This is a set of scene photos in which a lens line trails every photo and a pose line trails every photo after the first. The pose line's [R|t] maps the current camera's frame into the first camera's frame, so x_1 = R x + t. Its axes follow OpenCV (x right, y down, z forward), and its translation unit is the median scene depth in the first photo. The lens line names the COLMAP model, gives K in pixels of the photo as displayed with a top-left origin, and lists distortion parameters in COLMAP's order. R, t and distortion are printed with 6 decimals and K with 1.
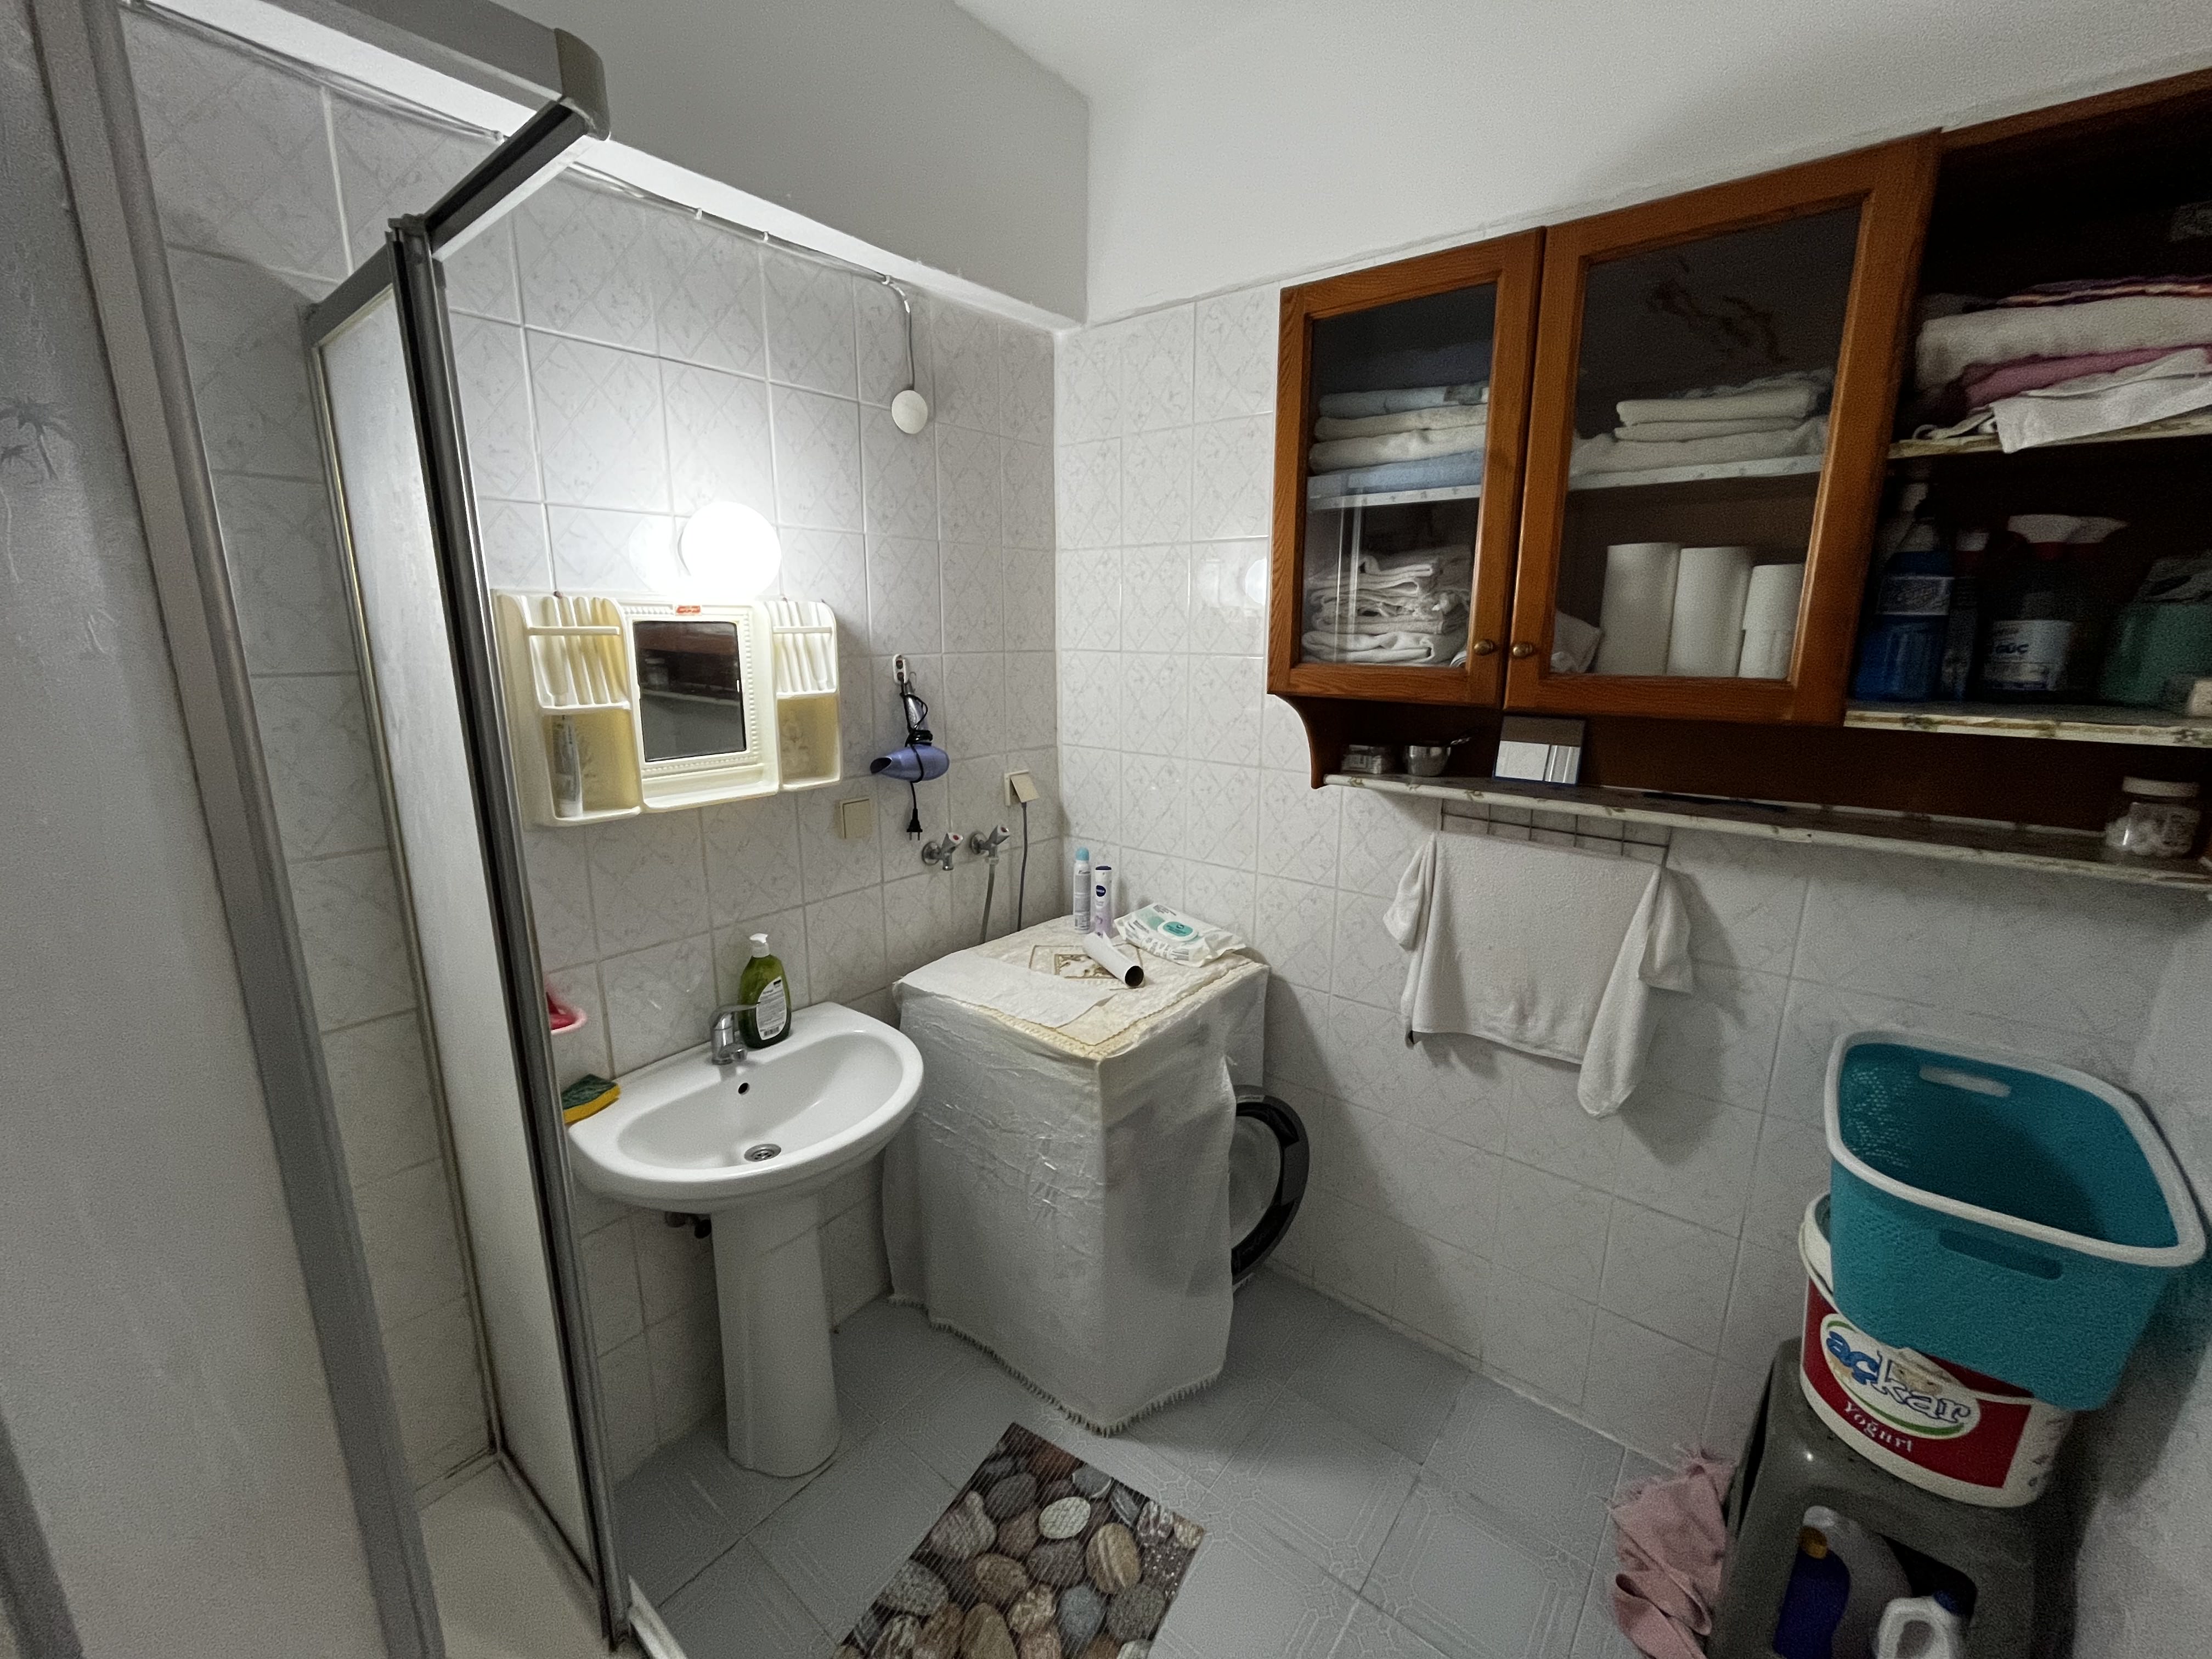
lens RADIAL K [[902.3, 0, 1105.0], [0, 902.3, 824.0], [0, 0, 1]] dist [-0.002556, 0.000088]
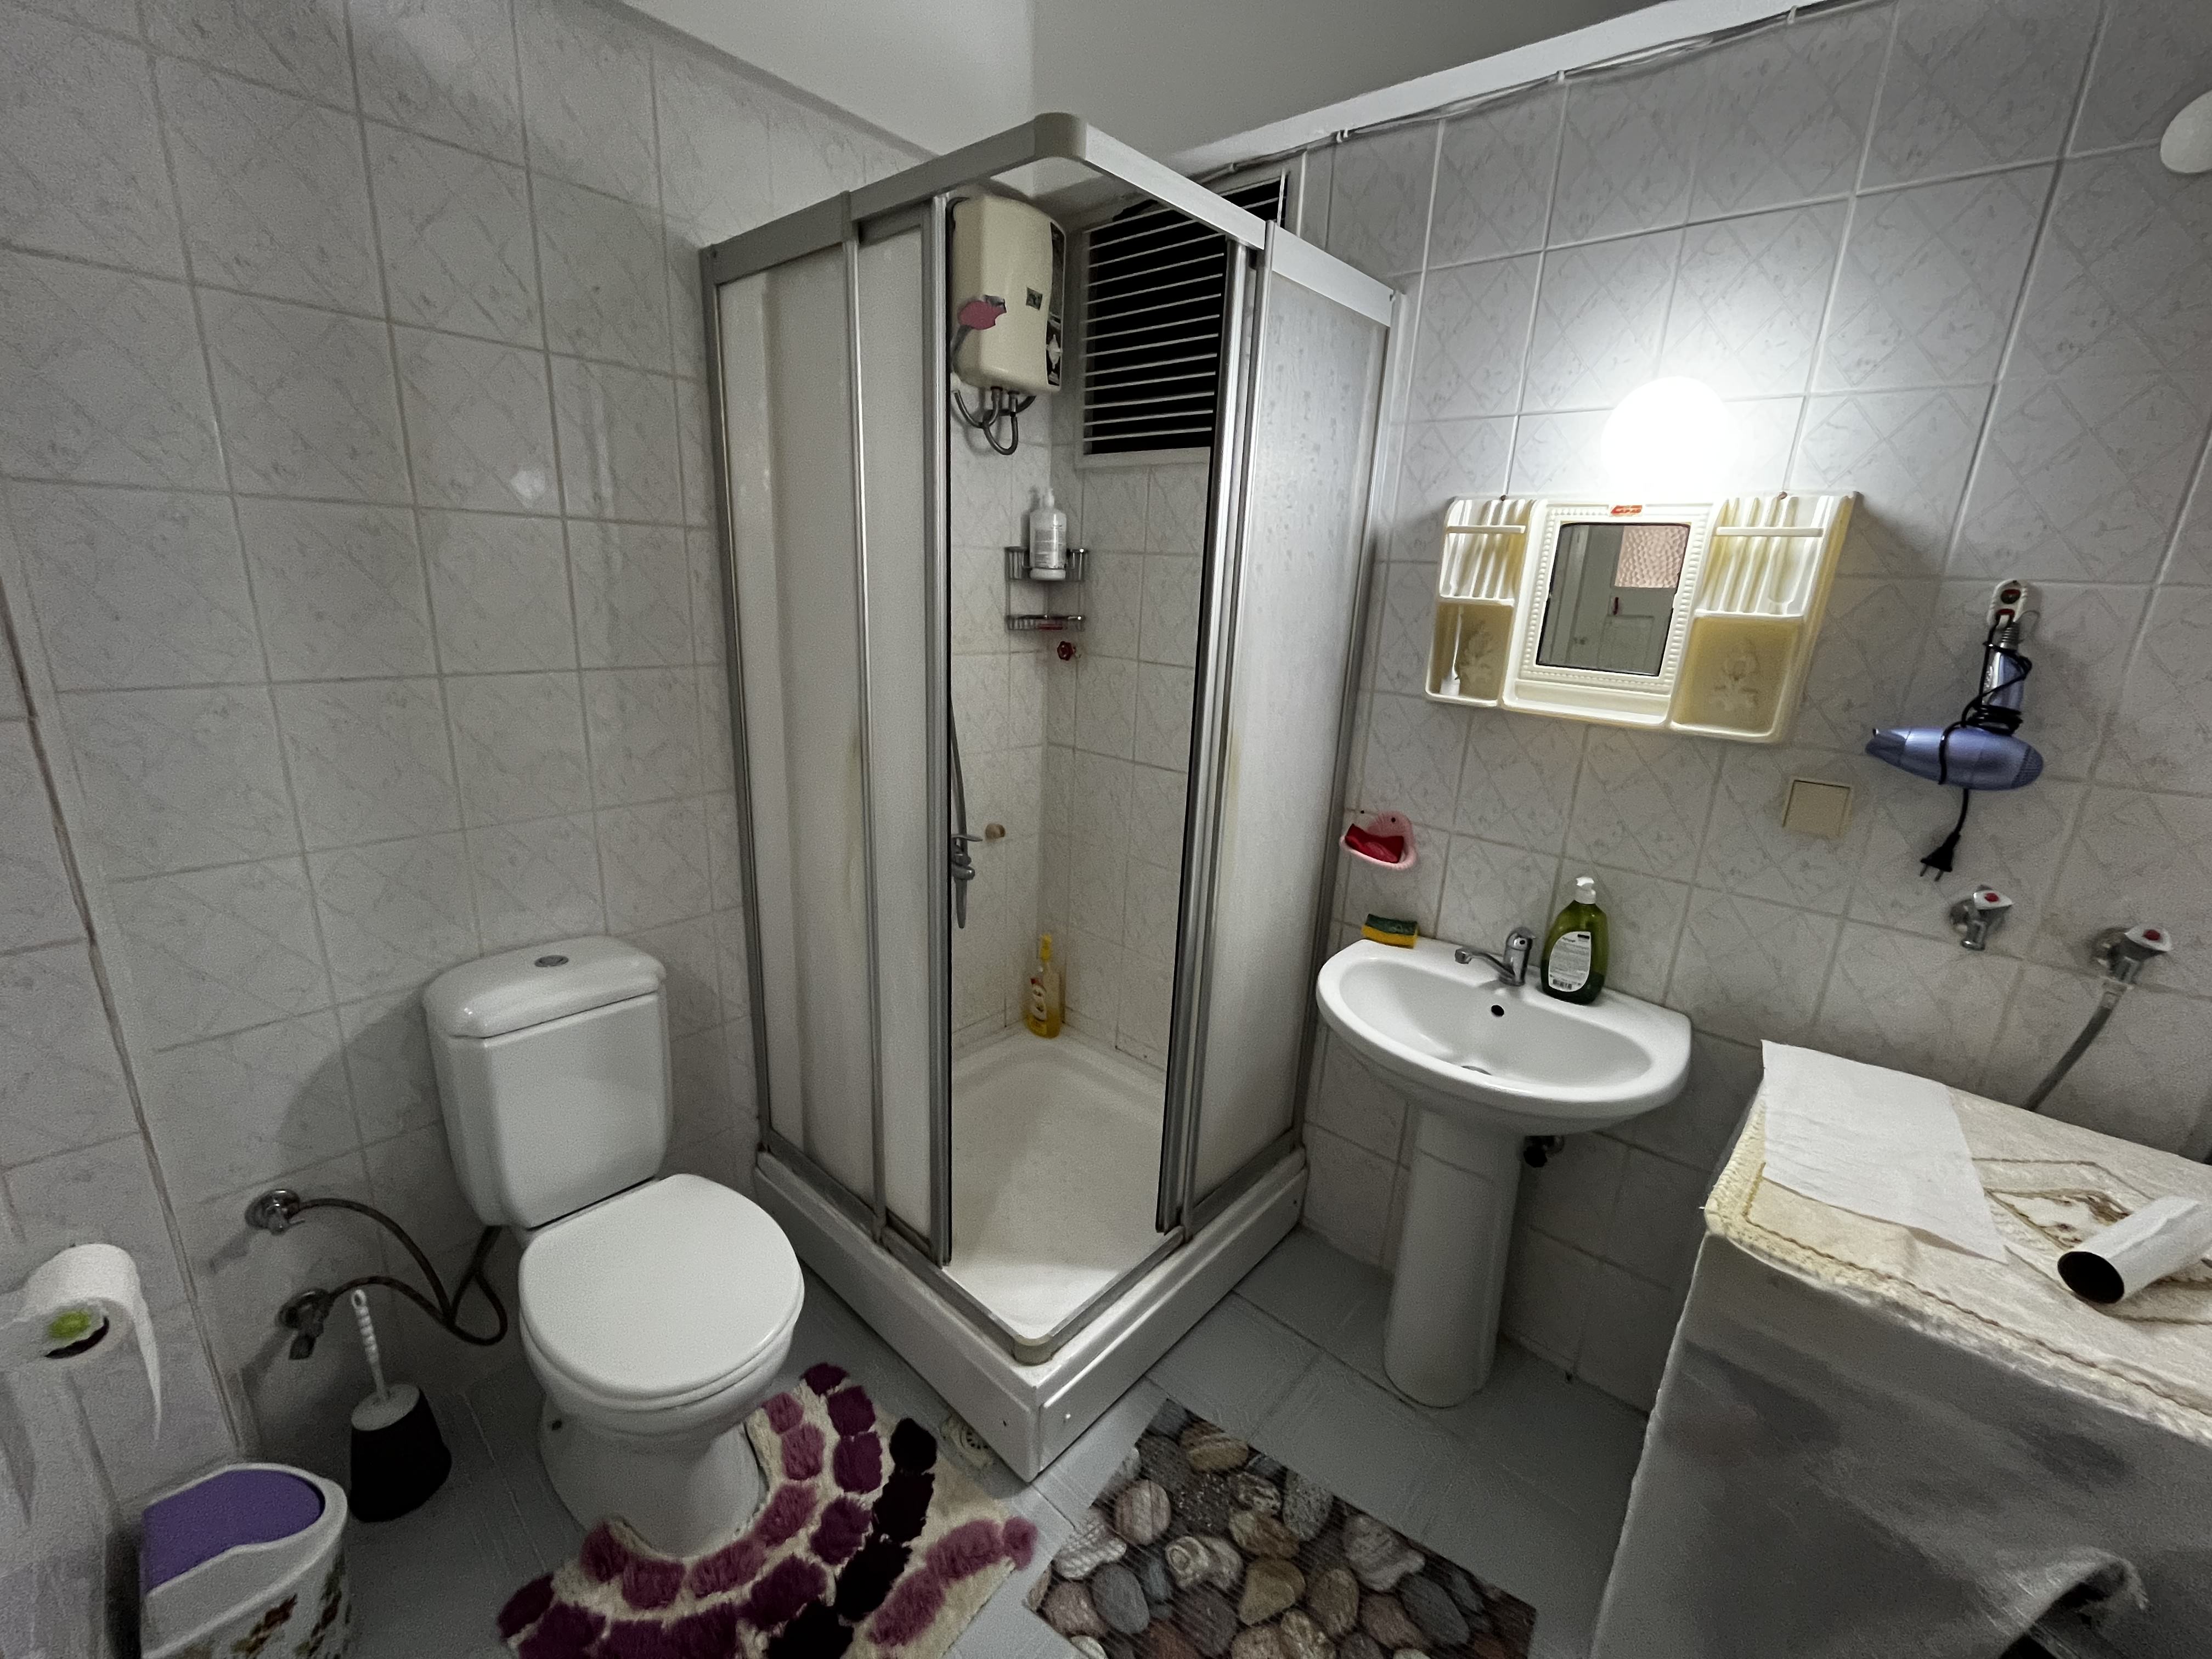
lens RADIAL K [[902.3, 0, 1106.5], [0, 902.3, 829.4], [0, 0, 1]] dist [-0.002556, 0.000088]
pose [[-0.048268, 0.261895, -0.963888, 0.505176], [-0.271461, 0.925251, 0.264991, -0.031208], [0.961238, 0.274449, 0.026434, 0.513227]]
